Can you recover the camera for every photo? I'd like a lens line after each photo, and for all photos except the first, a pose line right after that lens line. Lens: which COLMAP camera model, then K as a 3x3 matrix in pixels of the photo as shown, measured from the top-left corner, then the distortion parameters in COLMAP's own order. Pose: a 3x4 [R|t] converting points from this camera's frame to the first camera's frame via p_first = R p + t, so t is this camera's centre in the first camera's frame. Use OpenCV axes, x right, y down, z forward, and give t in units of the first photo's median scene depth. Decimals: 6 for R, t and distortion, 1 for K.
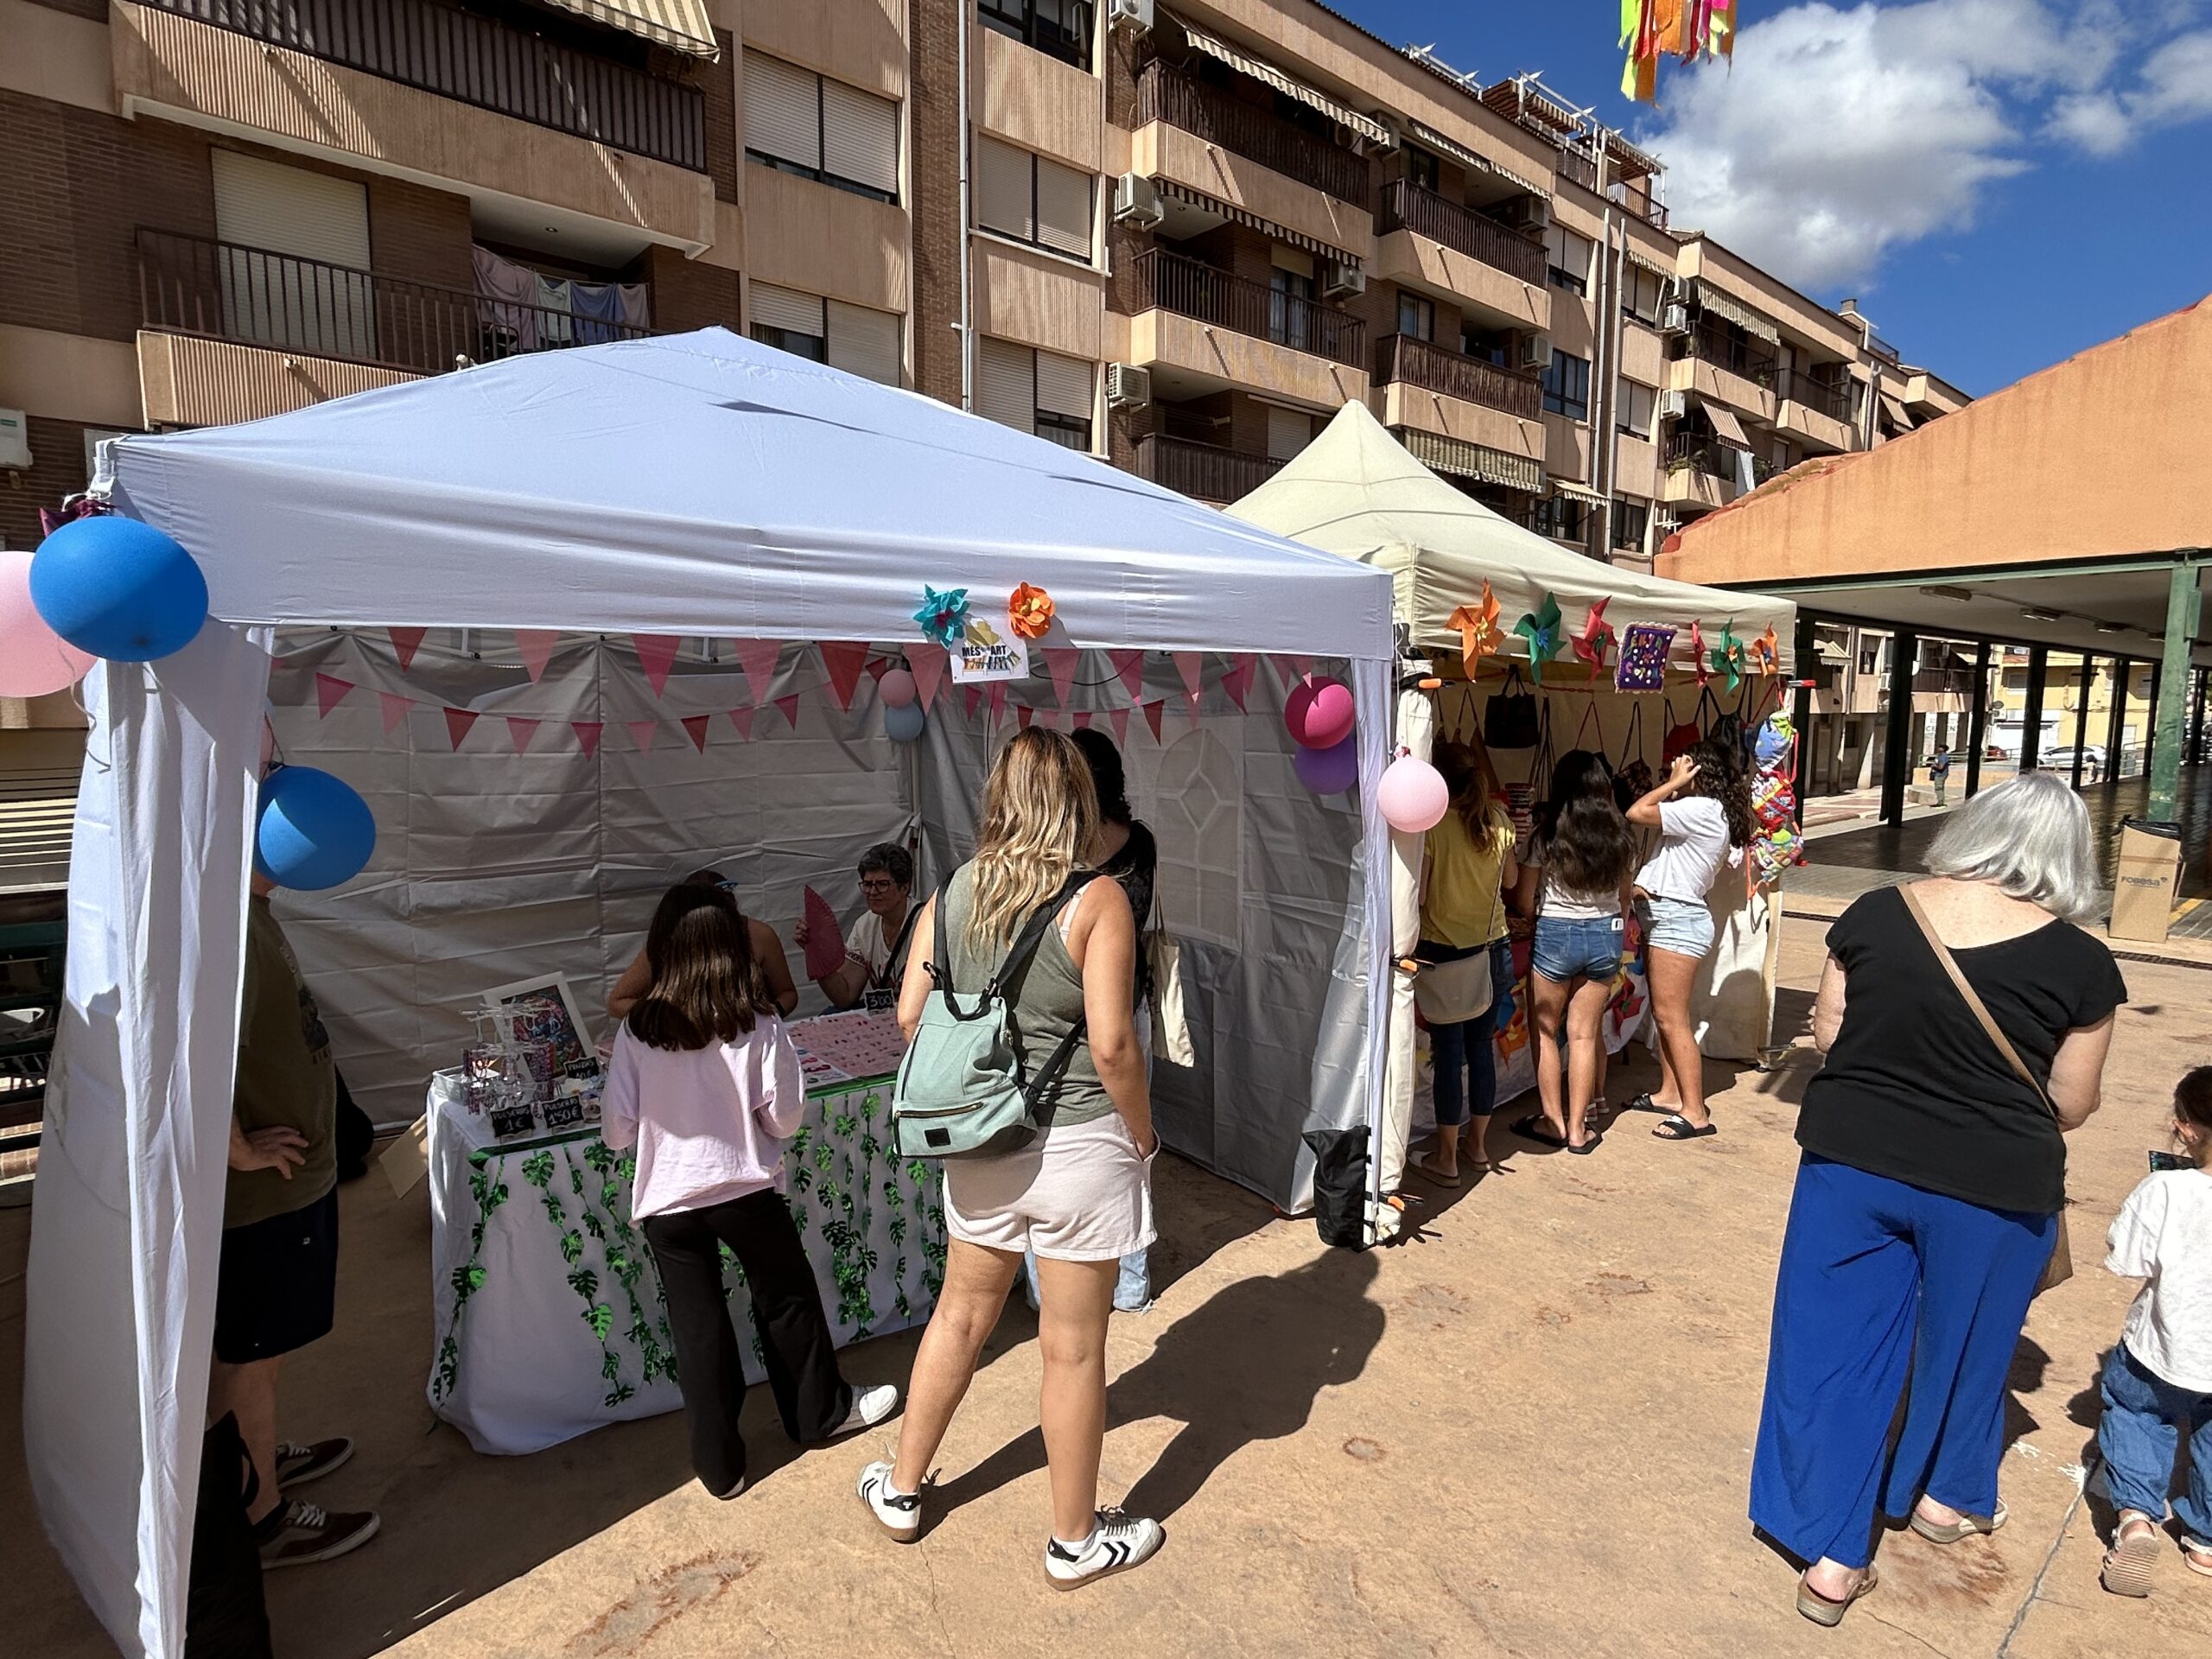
lens RADIAL K [[1201.0, 0, 1108.8], [0, 1201.0, 831.0], [0, 0, 1]] dist [0.003989, 0.003560]
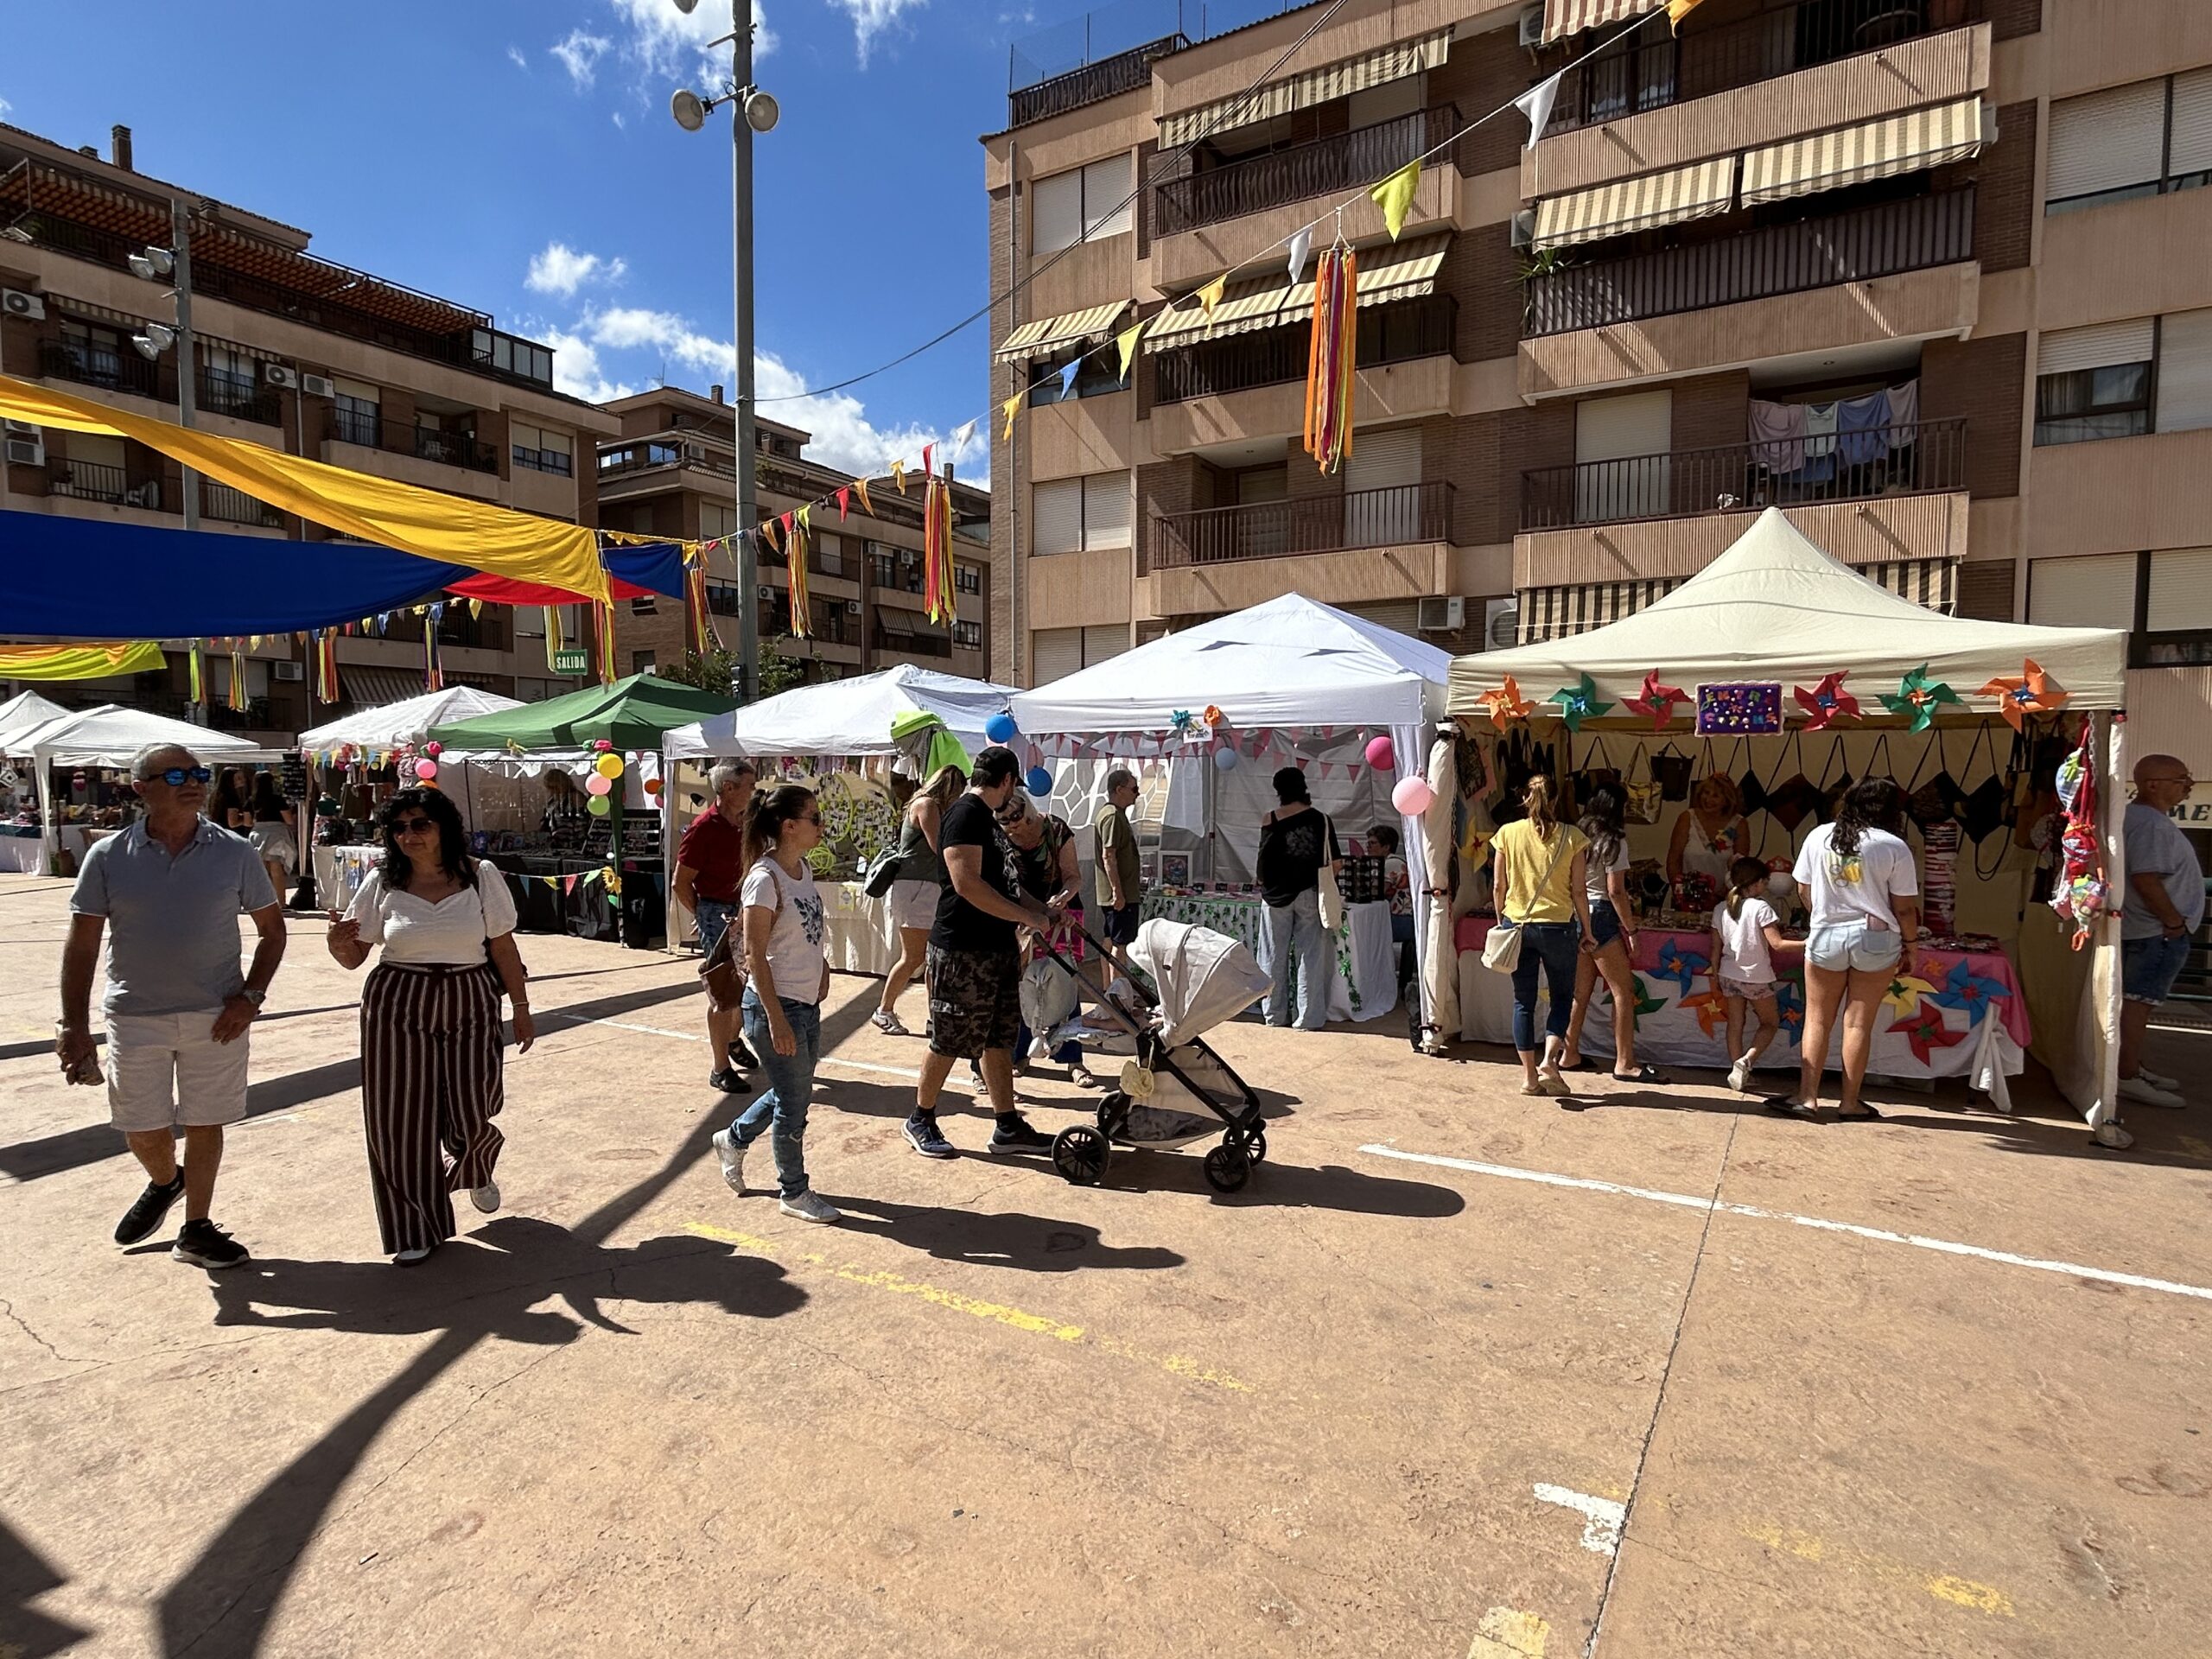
lens RADIAL K [[1201.0, 0, 1099.0], [0, 1201.0, 828.8], [0, 0, 1]] dist [0.003989, 0.003560]
pose [[0.317398, 0.045762, -0.947188, 1.470524], [-0.099733, 0.994906, 0.014647, 0.033434], [0.943033, 0.089817, 0.320346, -0.044569]]
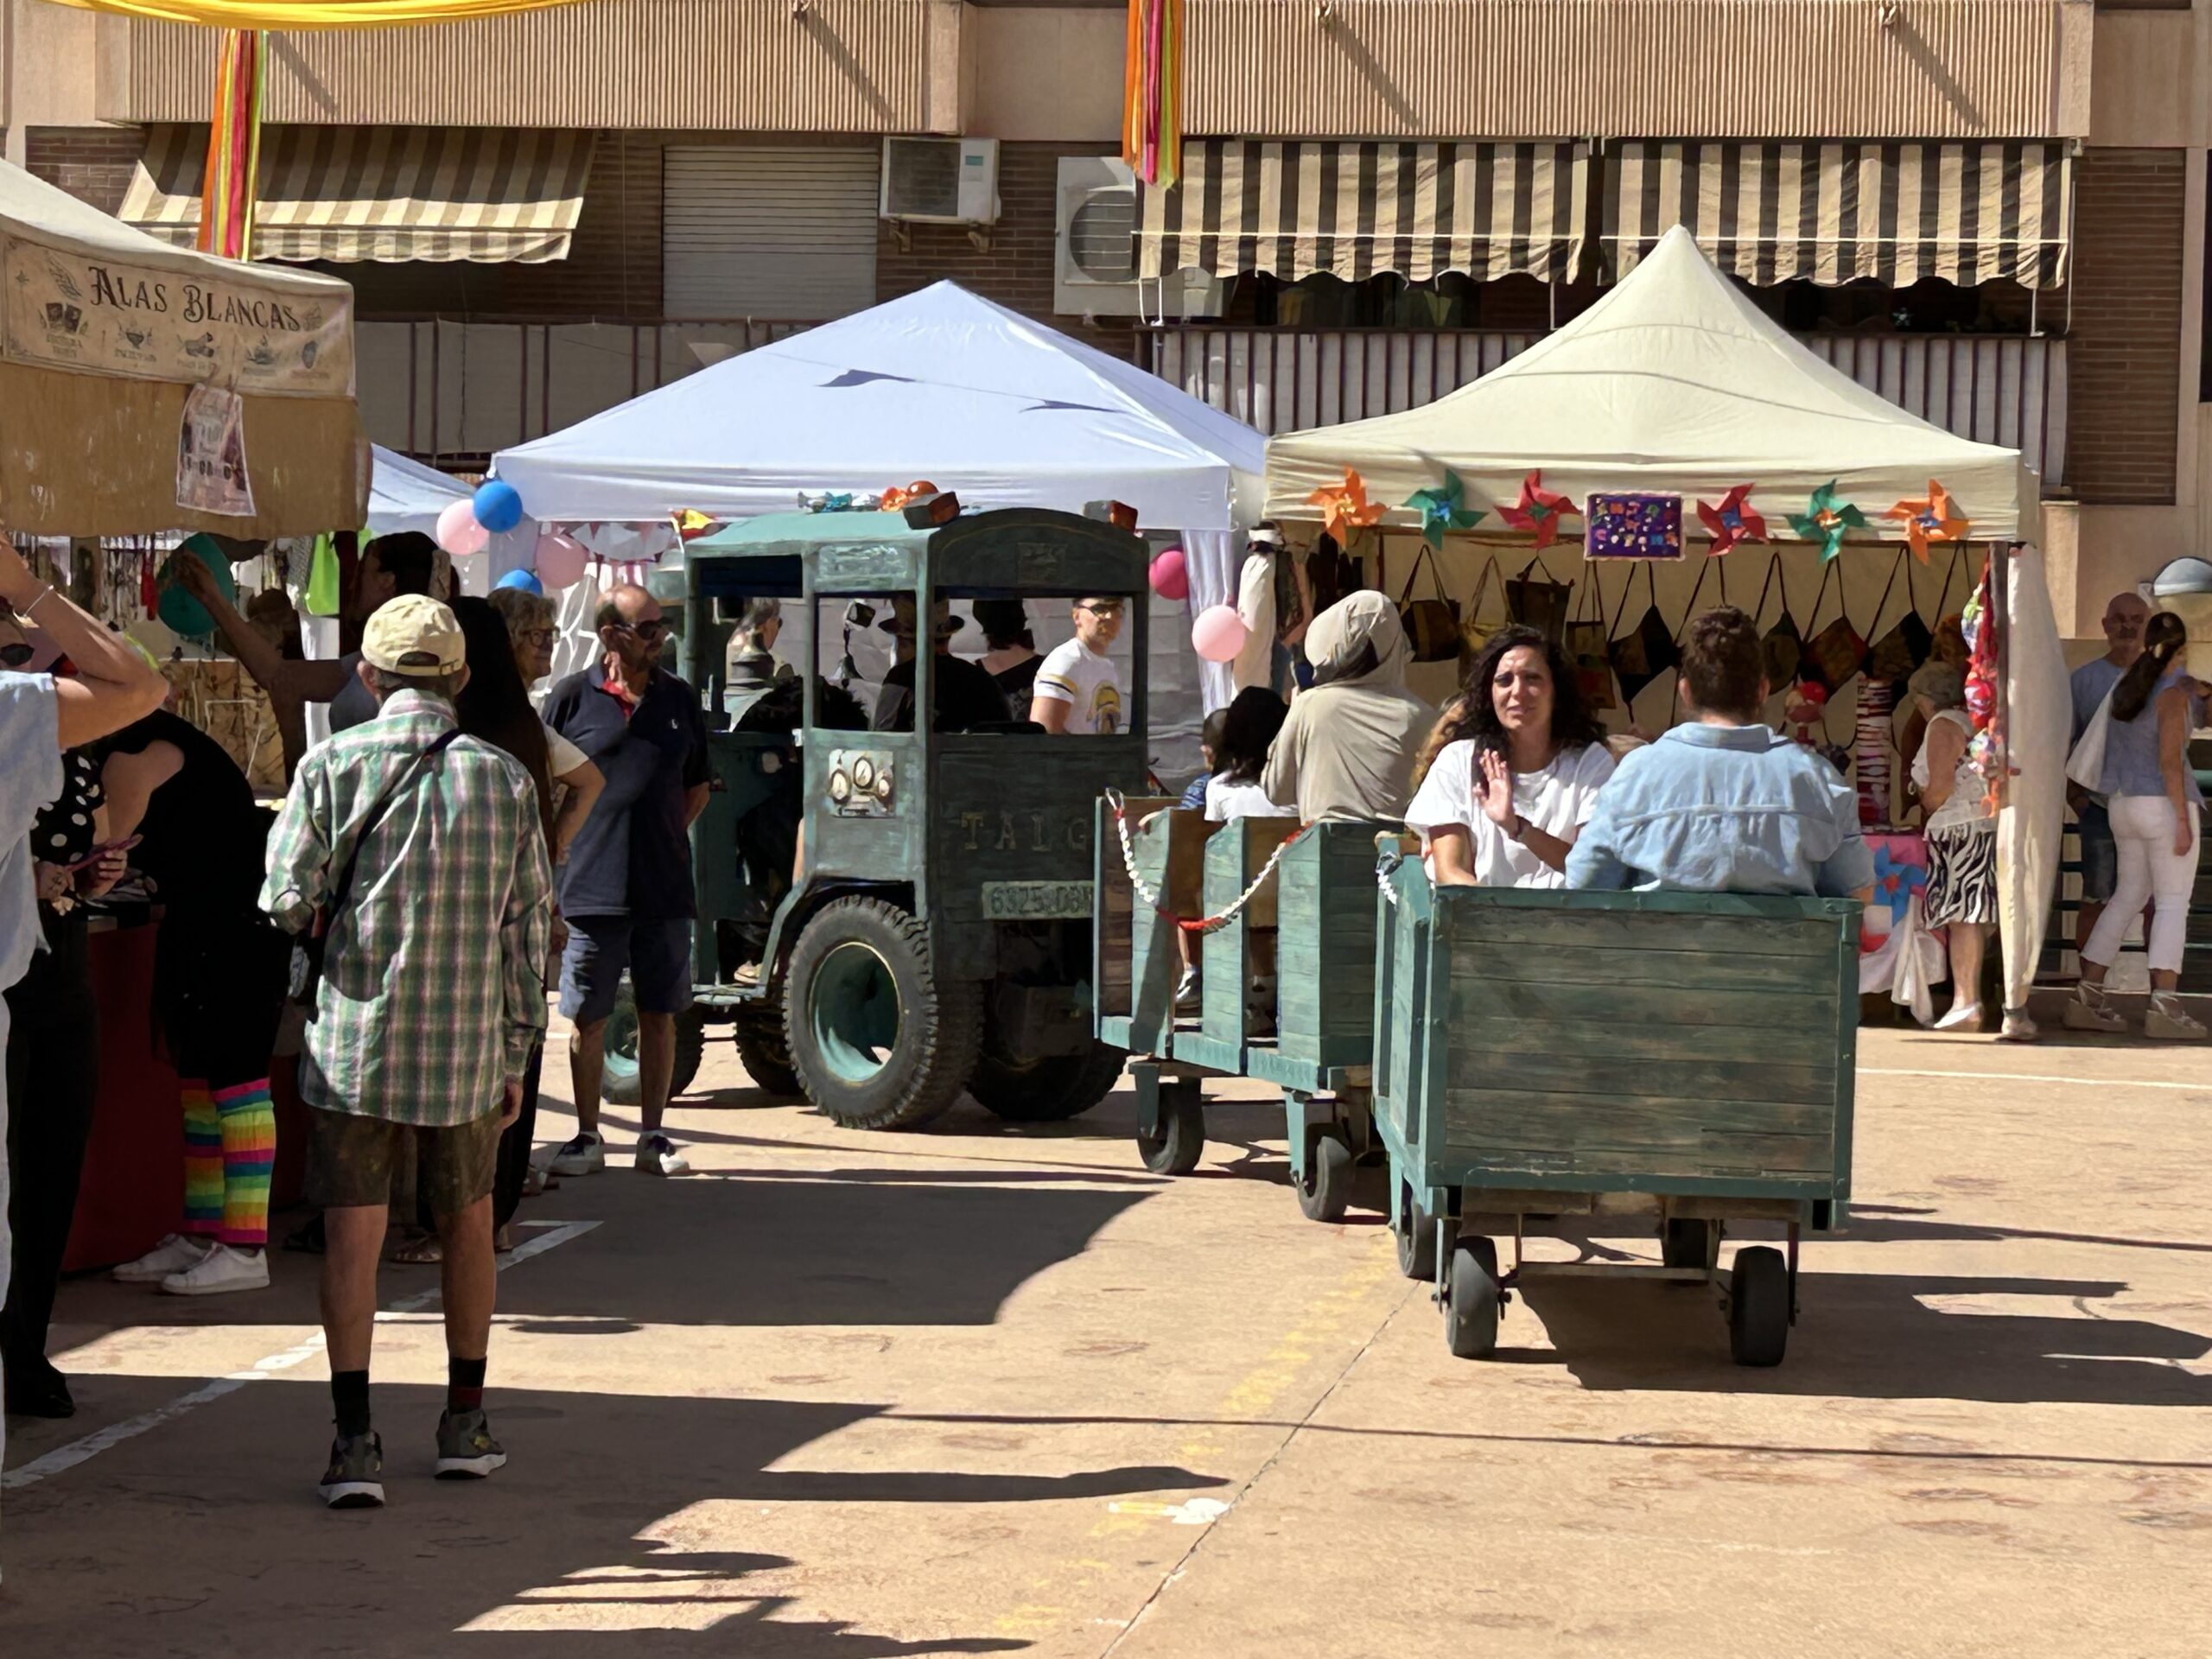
lens RADIAL K [[5794.8, 0, 1104.6], [0, 5794.8, 828.3], [0, 0, 1]] dist [0.415855, 0.000000]
pose [[0.658560, 0.040236, -0.751452, 3.863053], [-0.097486, 0.994717, -0.032174, 0.310961], [0.746187, 0.094445, 0.659003, -2.537960]]
